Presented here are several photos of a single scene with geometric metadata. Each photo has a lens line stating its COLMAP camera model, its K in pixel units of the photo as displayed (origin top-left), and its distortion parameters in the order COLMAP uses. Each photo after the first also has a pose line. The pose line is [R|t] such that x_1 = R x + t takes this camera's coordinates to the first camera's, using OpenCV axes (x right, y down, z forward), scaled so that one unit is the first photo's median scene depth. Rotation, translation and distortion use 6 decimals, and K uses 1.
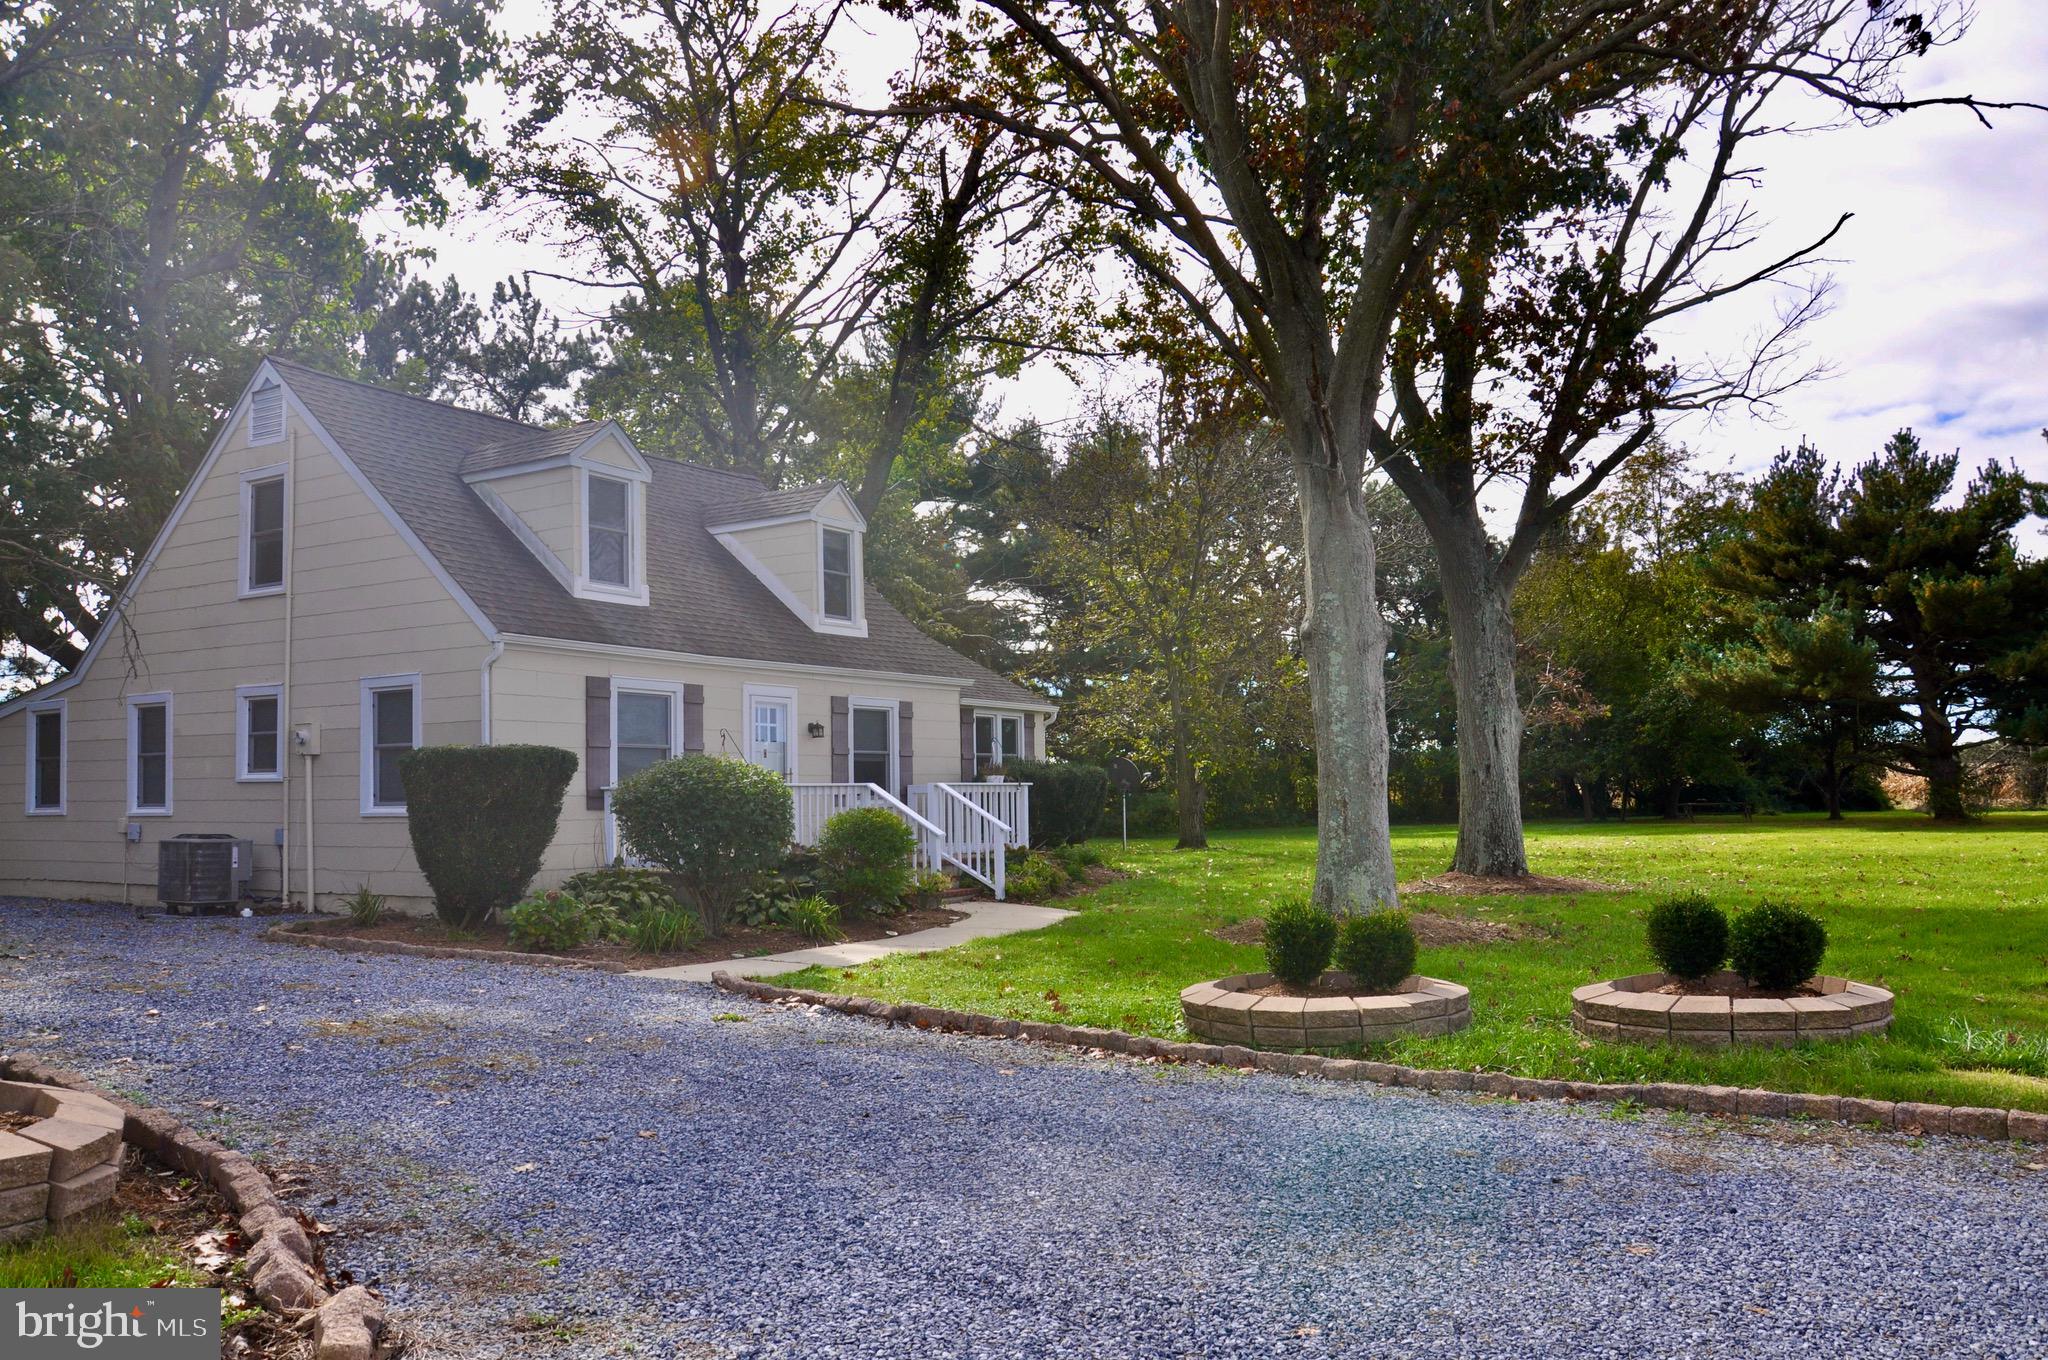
lens RADIAL K [[1632.8, 0, 978.1], [0, 1632.8, 737.5], [0, 0, 1]] dist [-0.149787, 0.095420]
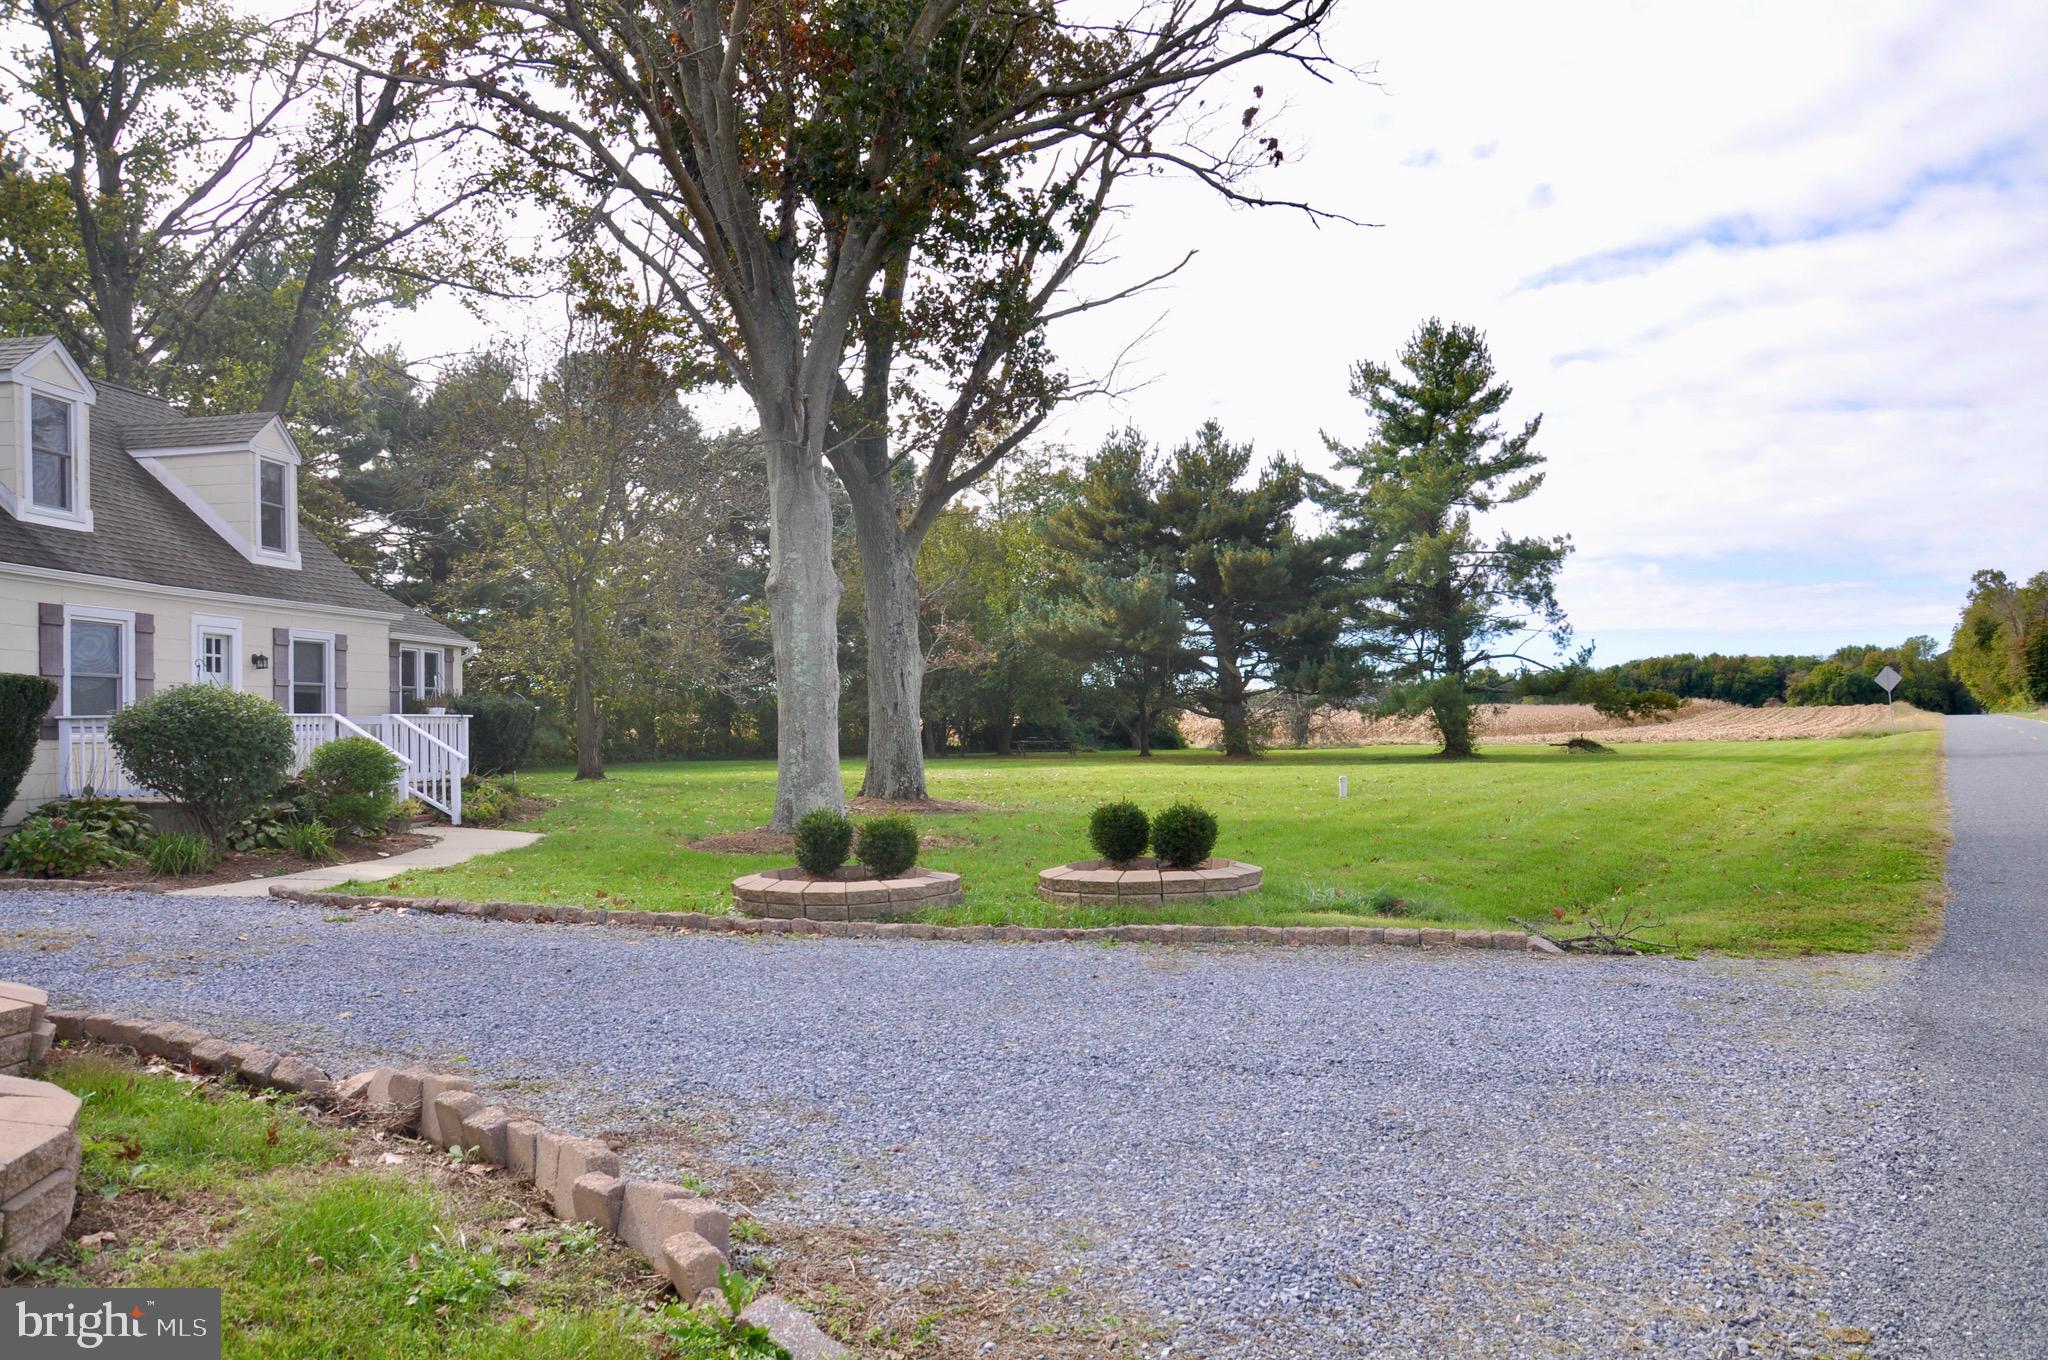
lens RADIAL K [[1632.8, 0, 1008.1], [0, 1632.8, 747.5], [0, 0, 1]] dist [-0.149787, 0.095420]
pose [[0.910981, 0.000829, 0.412448, -0.087006], [-0.019294, 0.998989, 0.040609, -0.000091], [-0.411997, -0.044952, 0.910076, -0.090981]]
